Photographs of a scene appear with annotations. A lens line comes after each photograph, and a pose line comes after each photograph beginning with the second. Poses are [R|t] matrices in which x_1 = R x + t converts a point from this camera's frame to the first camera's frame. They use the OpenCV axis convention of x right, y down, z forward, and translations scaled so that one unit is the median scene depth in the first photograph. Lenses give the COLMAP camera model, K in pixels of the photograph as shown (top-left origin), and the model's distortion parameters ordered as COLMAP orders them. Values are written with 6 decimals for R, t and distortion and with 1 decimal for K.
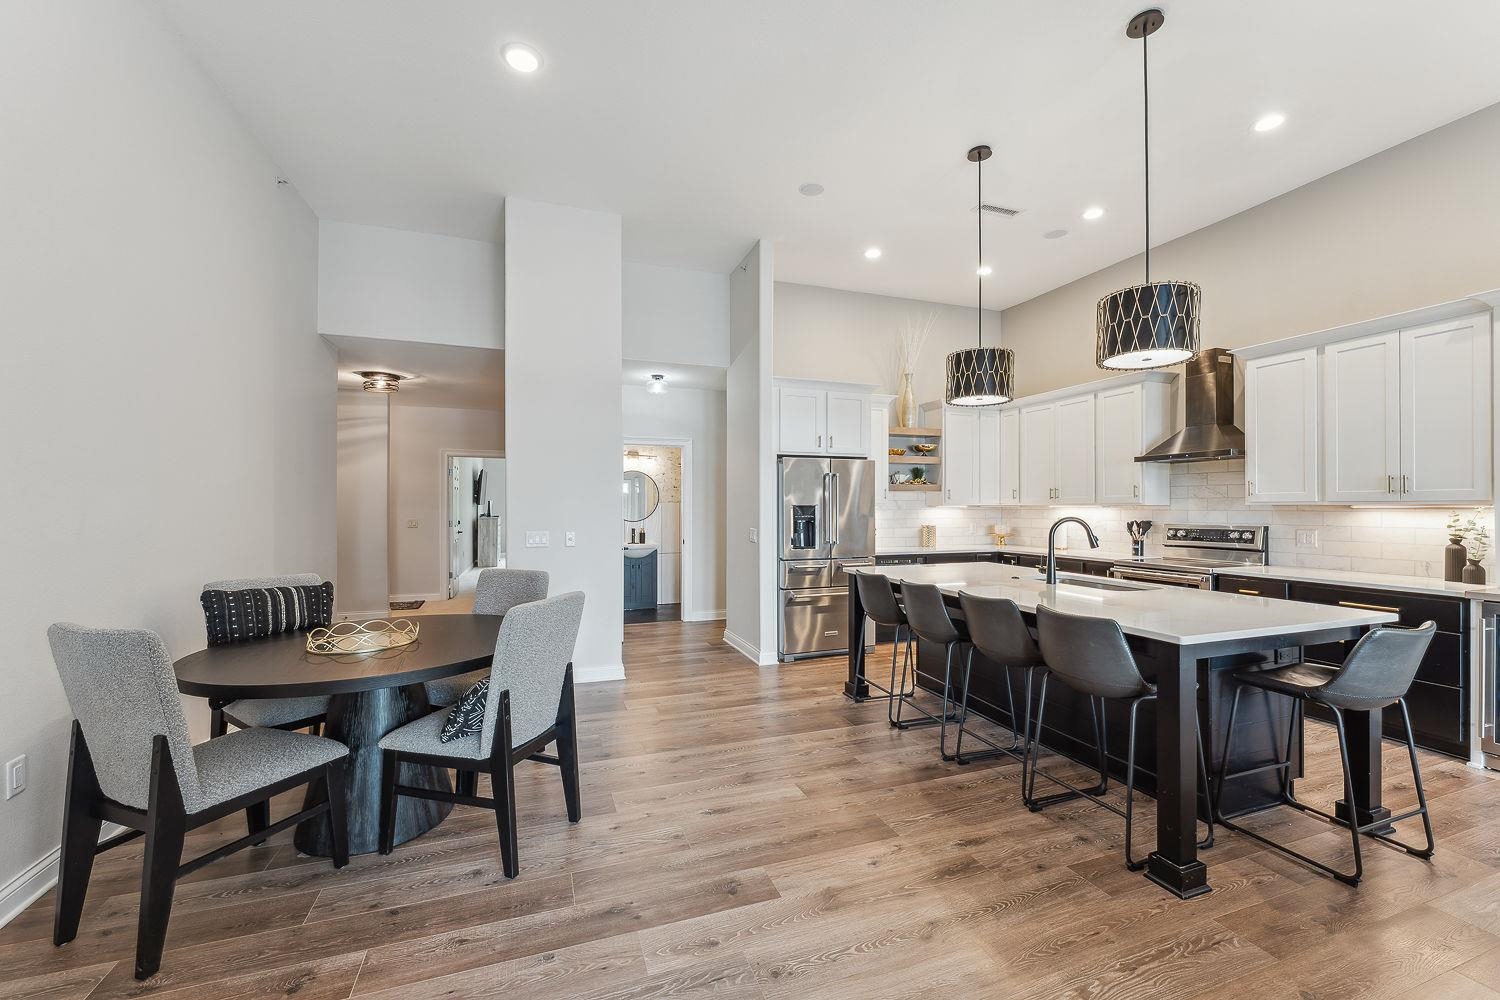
lens RADIAL K [[598.8, 0, 746.5], [0, 598.8, 506.0], [0, 0, 1]] dist [-0.000832, 0.000492]
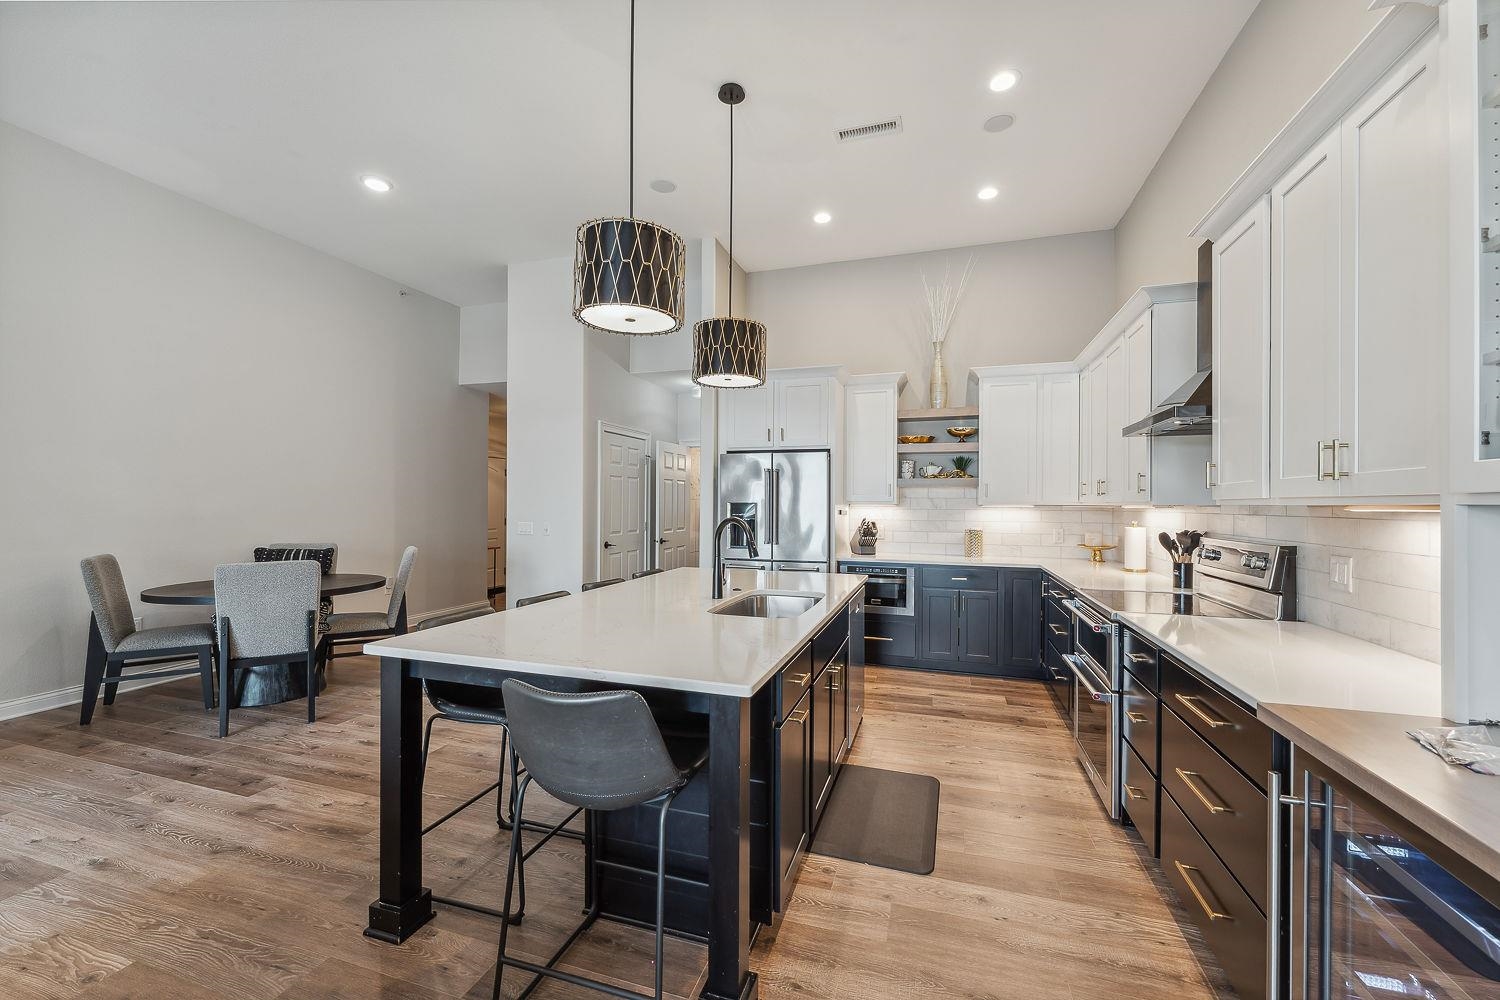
lens RADIAL K [[598.8, 0, 748.8], [0, 598.8, 500.7], [0, 0, 1]] dist [-0.000832, 0.000492]
pose [[0.791056, 0.002977, -0.611736, 0.715441], [-0.007196, 0.999964, -0.004439, -0.000289], [0.611701, 0.007914, 0.791049, 0.258572]]
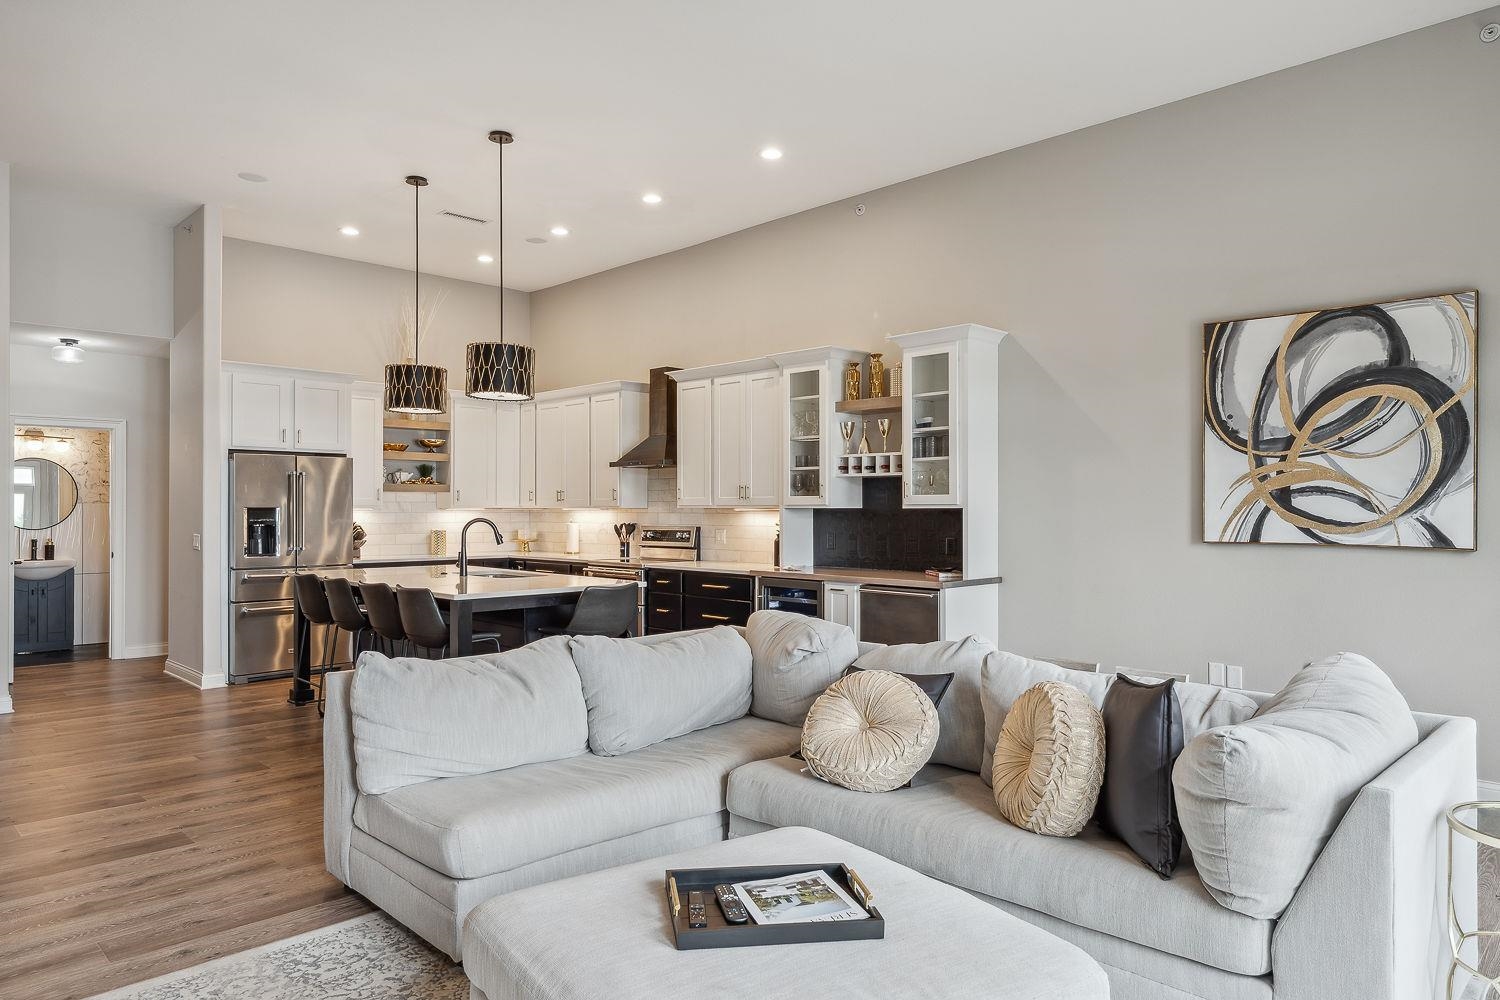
lens RADIAL K [[964.8, 0, 747.0], [0, 964.8, 509.0], [0, 0, 1]] dist [-0.001931, 0.000728]
pose [[0.906145, 0.001603, 0.422963, 0.149447], [-0.001932, 0.999998, 0.000349, -0.000791], [-0.422962, -0.001133, 0.906147, -0.628607]]
